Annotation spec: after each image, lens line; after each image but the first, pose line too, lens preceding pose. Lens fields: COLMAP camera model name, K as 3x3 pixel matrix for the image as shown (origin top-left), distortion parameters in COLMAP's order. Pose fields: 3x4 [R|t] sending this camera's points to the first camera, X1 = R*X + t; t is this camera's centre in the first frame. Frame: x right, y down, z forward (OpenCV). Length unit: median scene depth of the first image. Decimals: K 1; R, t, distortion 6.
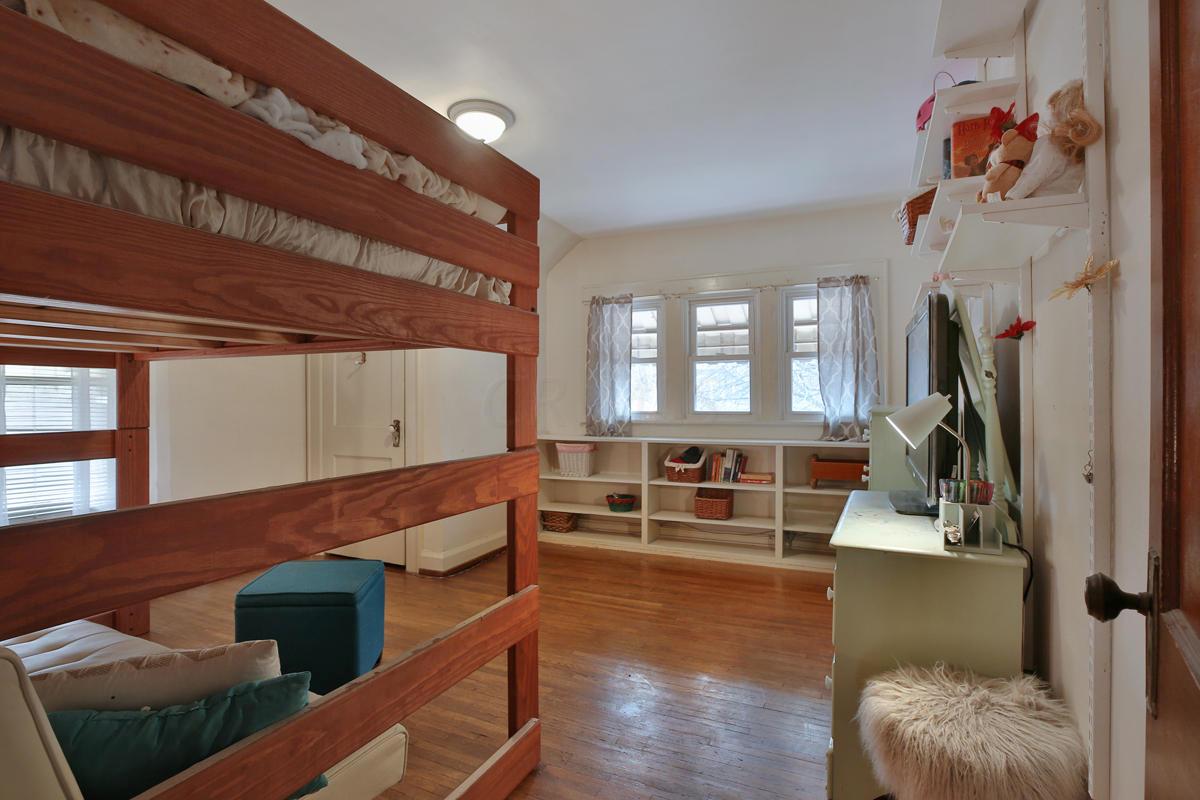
lens RADIAL K [[600.8, 0, 587.3], [0, 600.8, 398.4], [0, 0, 1]] dist [-0.036833, 0.010568]
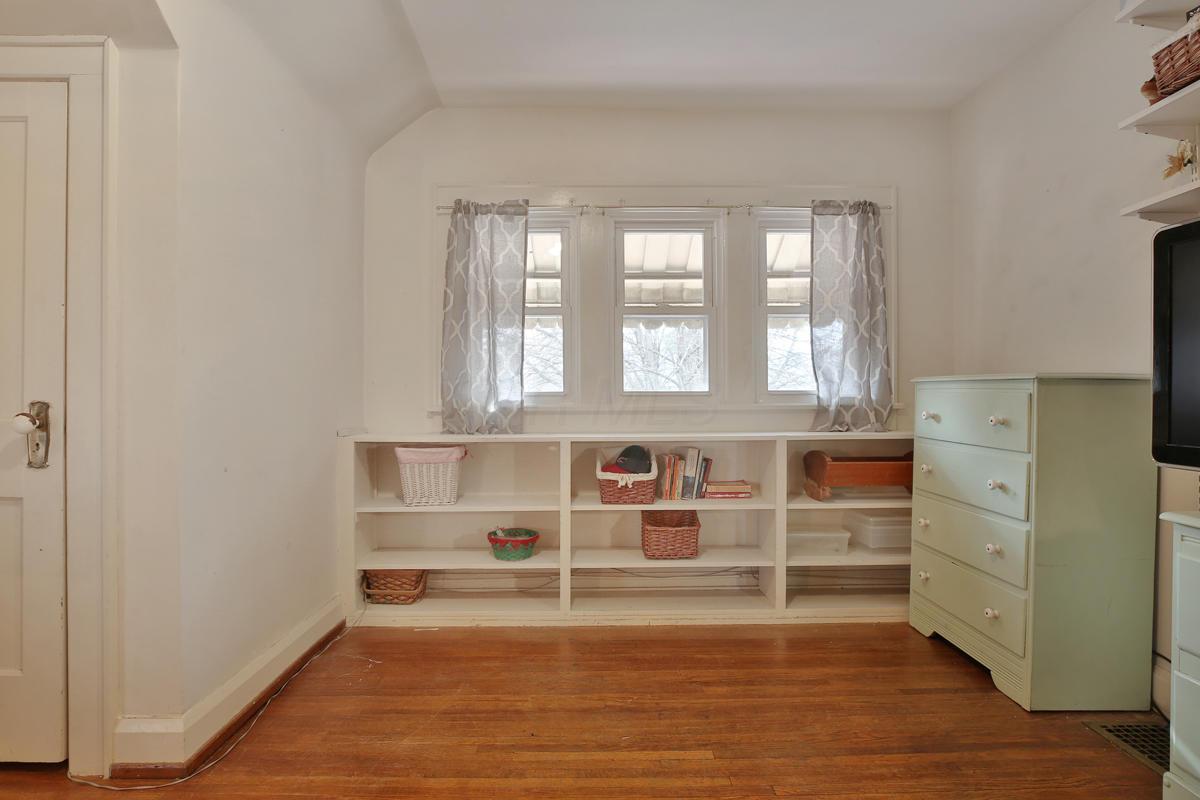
lens RADIAL K [[600.8, 0, 587.3], [0, 600.8, 398.4], [0, 0, 1]] dist [-0.036833, 0.010568]
pose [[0.894808, 0.001508, 0.446449, -0.154813], [-0.001535, 0.999999, -0.000302, 0.030393], [-0.446449, -0.000415, 0.894809, 0.456330]]
